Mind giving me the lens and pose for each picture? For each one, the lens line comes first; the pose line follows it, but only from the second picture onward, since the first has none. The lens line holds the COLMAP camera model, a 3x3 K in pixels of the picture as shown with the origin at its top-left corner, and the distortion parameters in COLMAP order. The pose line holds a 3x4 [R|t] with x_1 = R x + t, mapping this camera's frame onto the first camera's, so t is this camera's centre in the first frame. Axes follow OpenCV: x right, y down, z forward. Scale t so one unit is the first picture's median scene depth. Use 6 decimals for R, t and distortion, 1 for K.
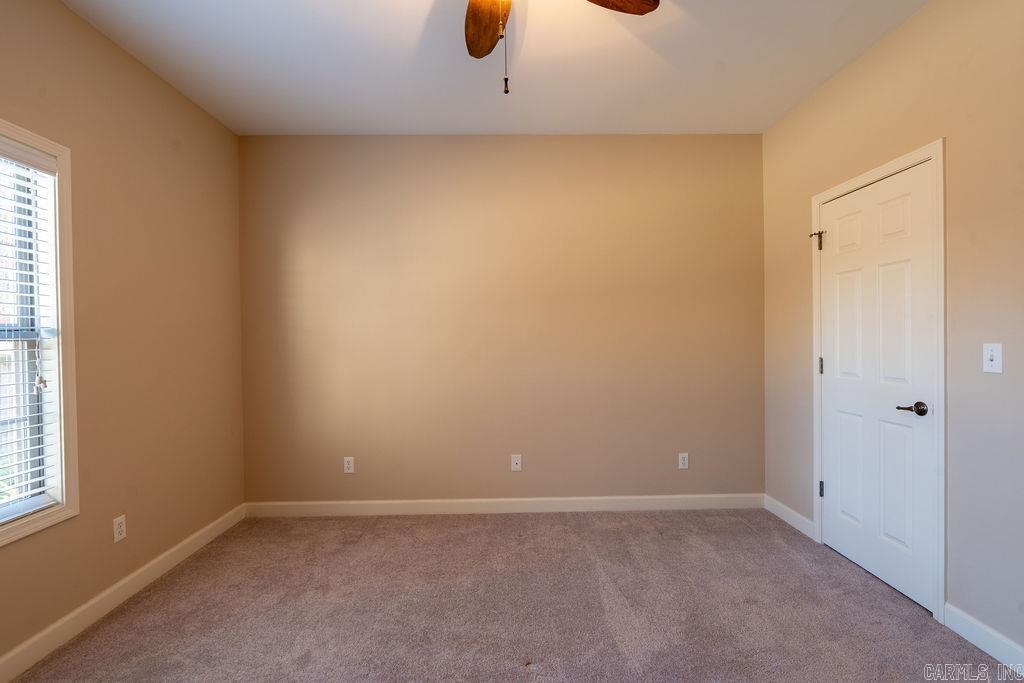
lens RADIAL K [[456.2, 0, 513.6], [0, 456.2, 340.9], [0, 0, 1]] dist [-0.002419, 0.002028]
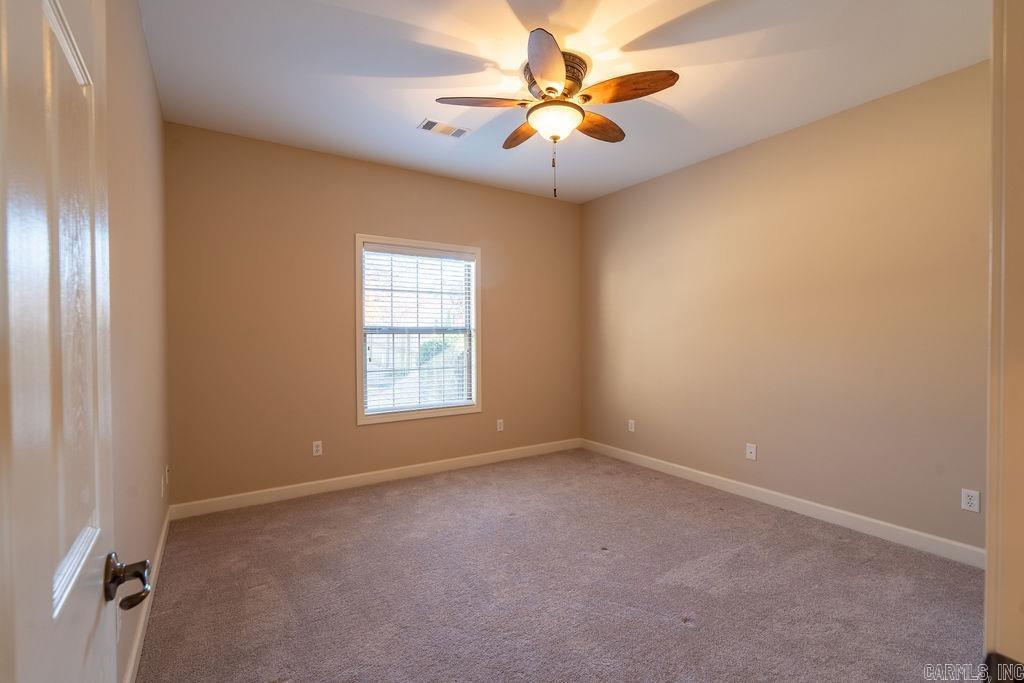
lens RADIAL K [[456.2, 0, 513.2], [0, 456.2, 346.2], [0, 0, 1]] dist [-0.002419, 0.002028]
pose [[0.531888, 0.028477, -0.846336, 0.717308], [-0.009486, 0.999572, 0.027672, -0.003305], [0.846762, -0.006690, 0.531931, -0.037828]]
